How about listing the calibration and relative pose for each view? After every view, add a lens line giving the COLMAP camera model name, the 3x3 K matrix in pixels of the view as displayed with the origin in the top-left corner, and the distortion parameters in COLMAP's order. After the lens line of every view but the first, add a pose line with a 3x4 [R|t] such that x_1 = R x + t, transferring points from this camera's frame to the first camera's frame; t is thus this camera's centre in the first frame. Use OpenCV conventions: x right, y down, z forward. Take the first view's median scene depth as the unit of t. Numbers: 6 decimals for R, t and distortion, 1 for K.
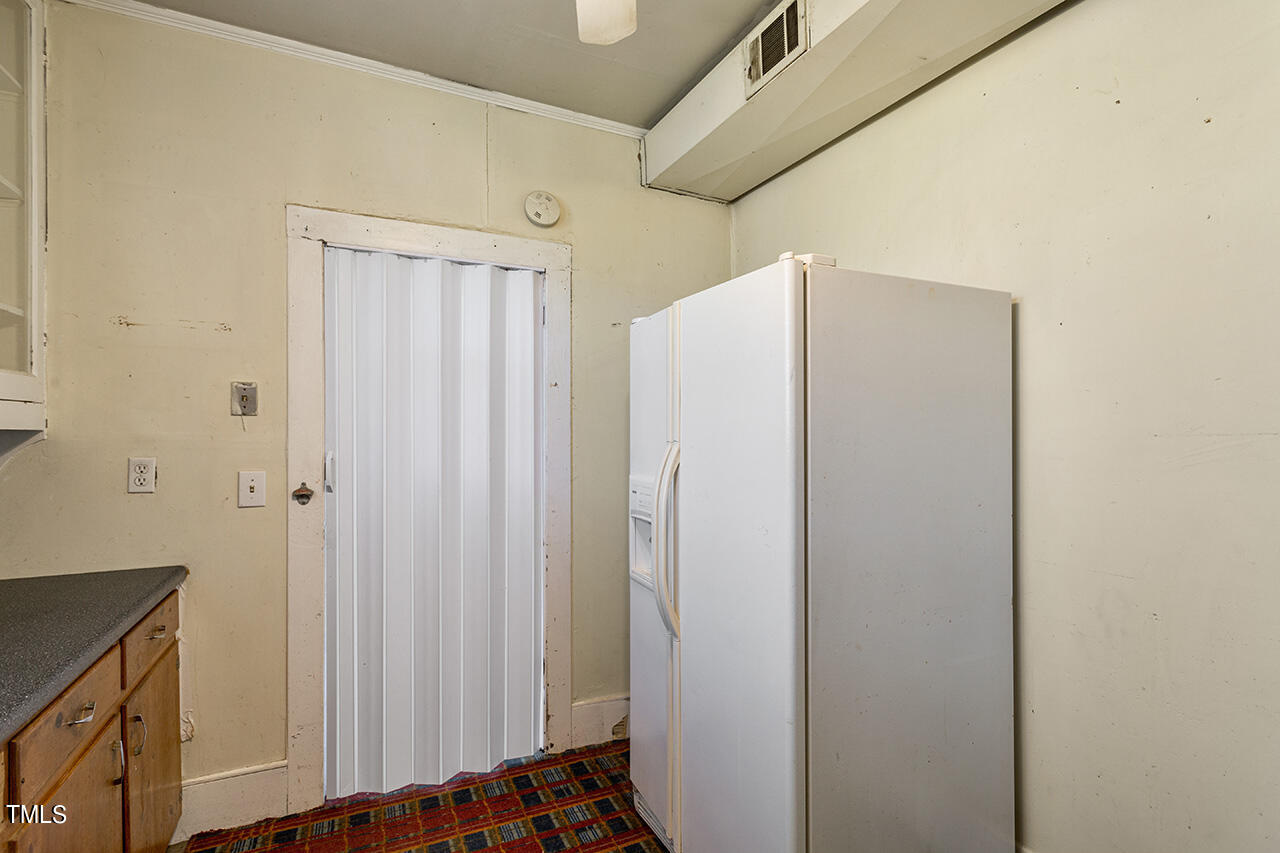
lens RADIAL K [[620.6, 0, 638.8], [0, 620.6, 434.6], [0, 0, 1]] dist [0.010244, -0.002832]
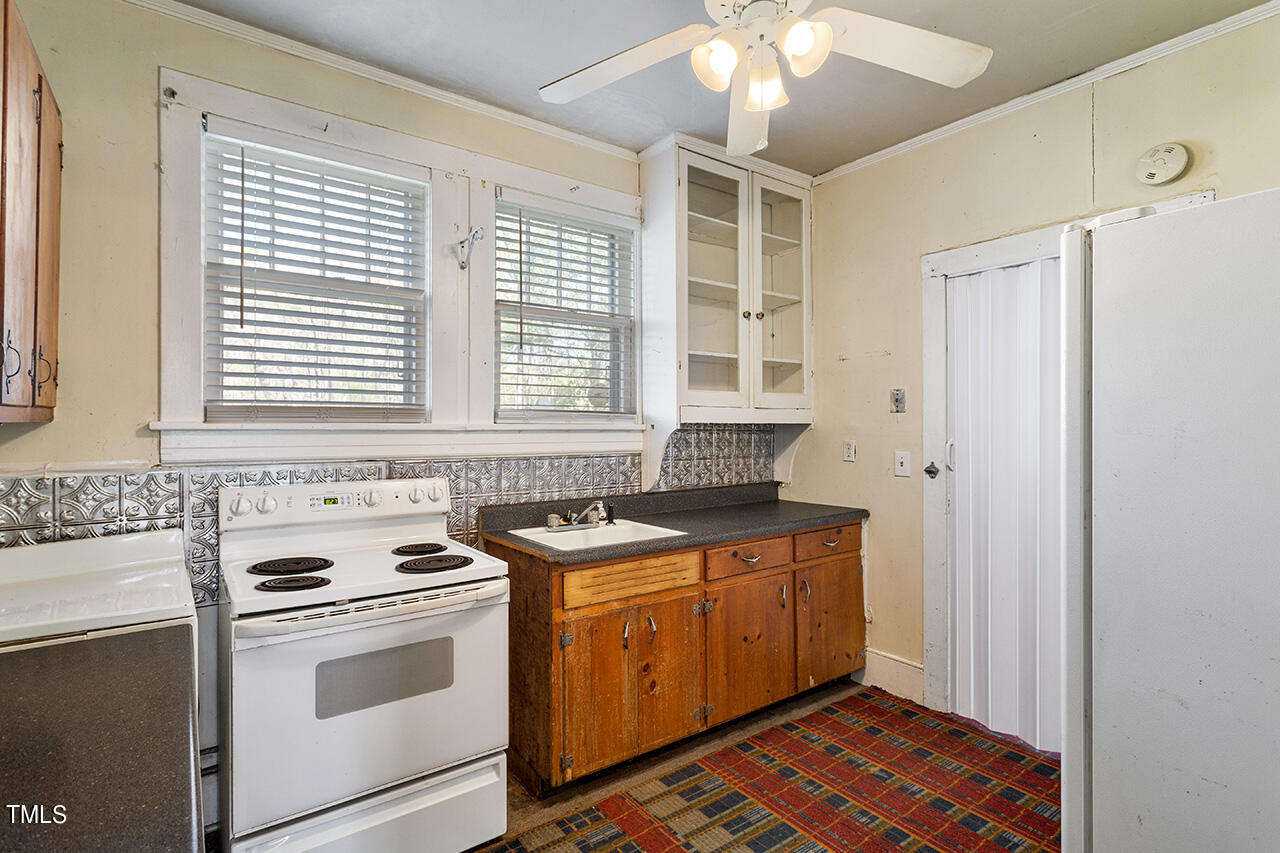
lens RADIAL K [[620.6, 0, 638.0], [0, 620.6, 435.5], [0, 0, 1]] dist [0.010244, -0.002832]
pose [[0.187351, 0.013466, -0.982201, 0.661624], [-0.001089, 0.999908, 0.013501, 0.003527], [0.982292, -0.001459, 0.187349, 0.138833]]
